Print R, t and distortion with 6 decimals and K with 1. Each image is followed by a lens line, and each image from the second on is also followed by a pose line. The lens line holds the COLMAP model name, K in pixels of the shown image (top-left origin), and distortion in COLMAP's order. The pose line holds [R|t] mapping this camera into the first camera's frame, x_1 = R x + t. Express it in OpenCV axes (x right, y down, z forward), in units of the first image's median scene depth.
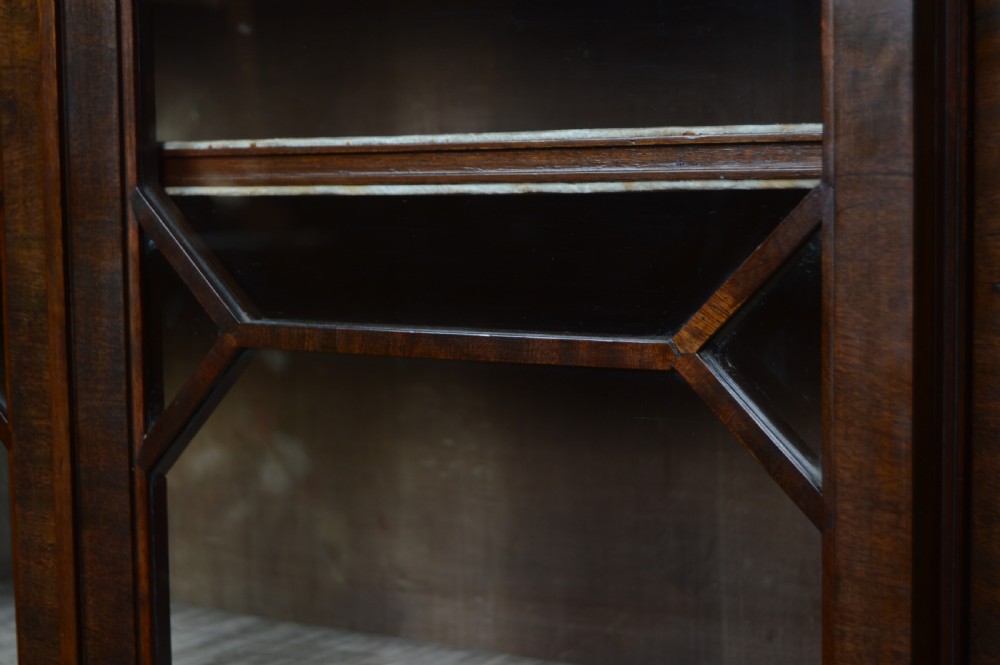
lens RADIAL K [[1634.8, 0, 500.0], [0, 1634.8, 332.5], [0, 0, 1]] dist [-0.029186, -0.091536]
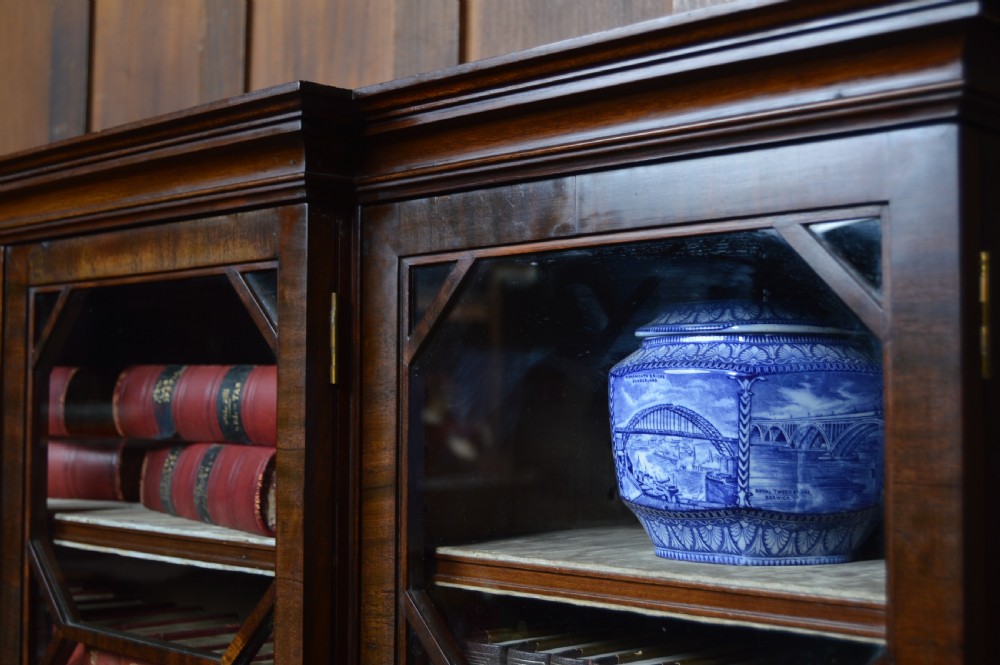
lens RADIAL K [[1634.8, 0, 500.0], [0, 1634.8, 332.5], [0, 0, 1]] dist [-0.029186, -0.091536]
pose [[0.942300, 0.008057, -0.334673, 0.981250], [-0.042909, 0.994371, -0.096873, -0.191077], [0.332009, 0.105644, 0.937342, -0.586146]]
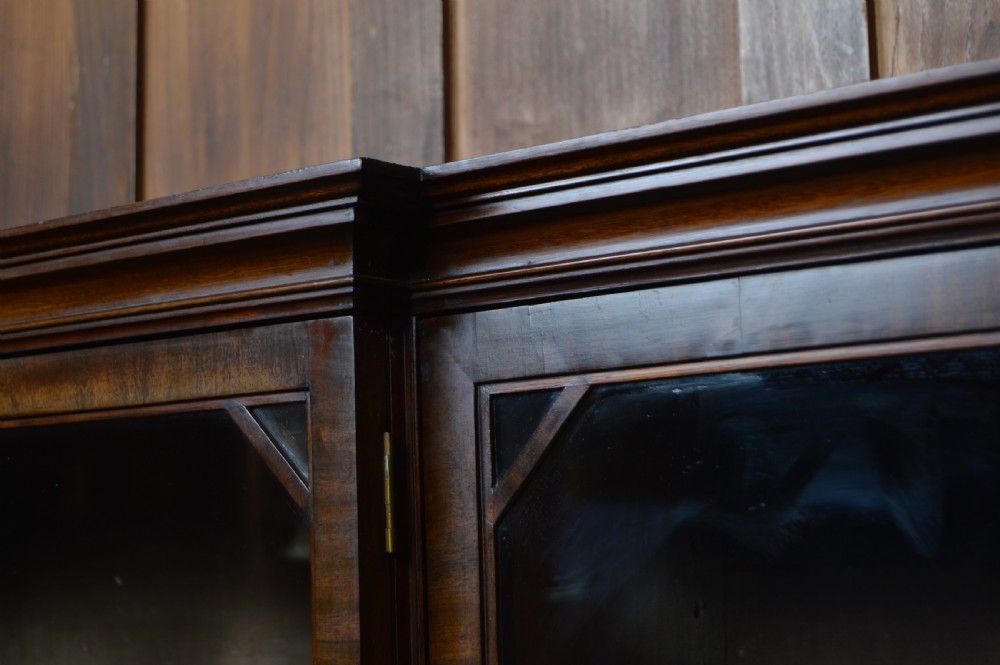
lens RADIAL K [[2014.3, 0, 500.1], [0, 2014.3, 306.1], [0, 0, 1]] dist [-0.019377, -0.076179]
pose [[0.978209, -0.031066, -0.205284, 0.674729], [-0.003283, 0.986304, -0.164903, -0.224337], [0.207595, 0.161984, 0.964710, -0.591727]]
